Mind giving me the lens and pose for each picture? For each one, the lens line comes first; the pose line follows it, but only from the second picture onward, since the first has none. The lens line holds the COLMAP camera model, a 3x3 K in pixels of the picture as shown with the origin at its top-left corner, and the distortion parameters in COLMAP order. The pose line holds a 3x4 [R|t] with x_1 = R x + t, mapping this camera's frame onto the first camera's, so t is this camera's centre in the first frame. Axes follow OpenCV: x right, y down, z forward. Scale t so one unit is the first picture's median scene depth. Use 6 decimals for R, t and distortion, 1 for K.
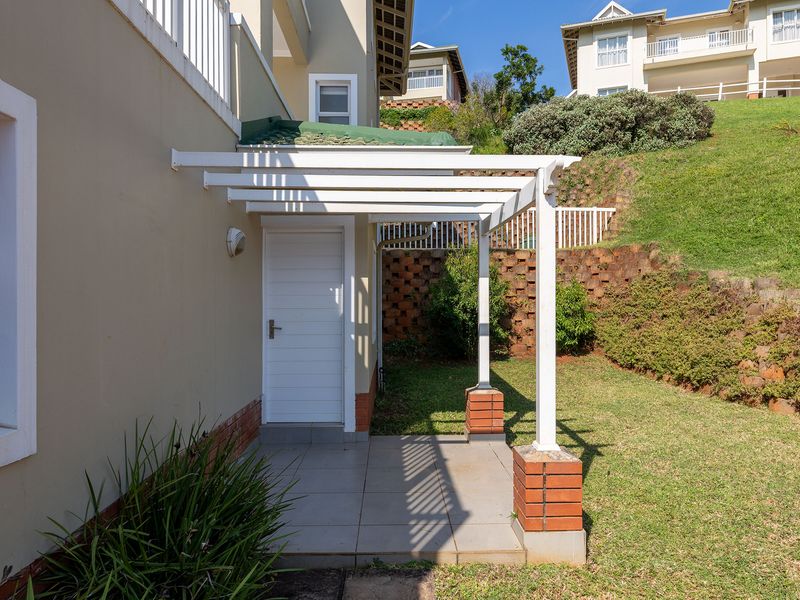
lens RADIAL K [[570.8, 0, 400.5], [0, 570.8, 310.0], [0, 0, 1]] dist [-0.003226, -0.001799]
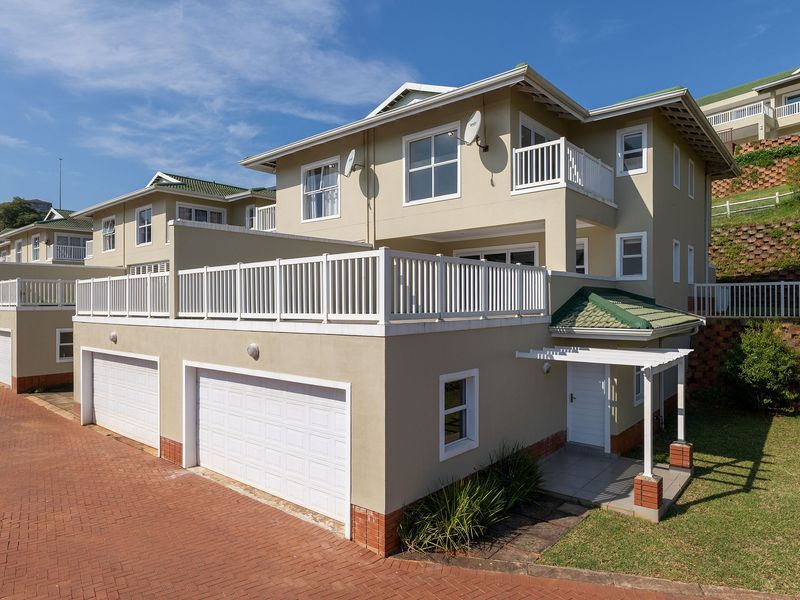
lens RADIAL K [[507.3, 0, 400.0], [0, 507.3, 300.0], [0, 0, 1]] dist [0.001169, 0.002814]
pose [[0.750262, -0.009456, -0.661073, 0.565440], [-0.003430, 0.999829, -0.018195, -0.302911], [0.661132, 0.015919, 0.750101, -0.885292]]
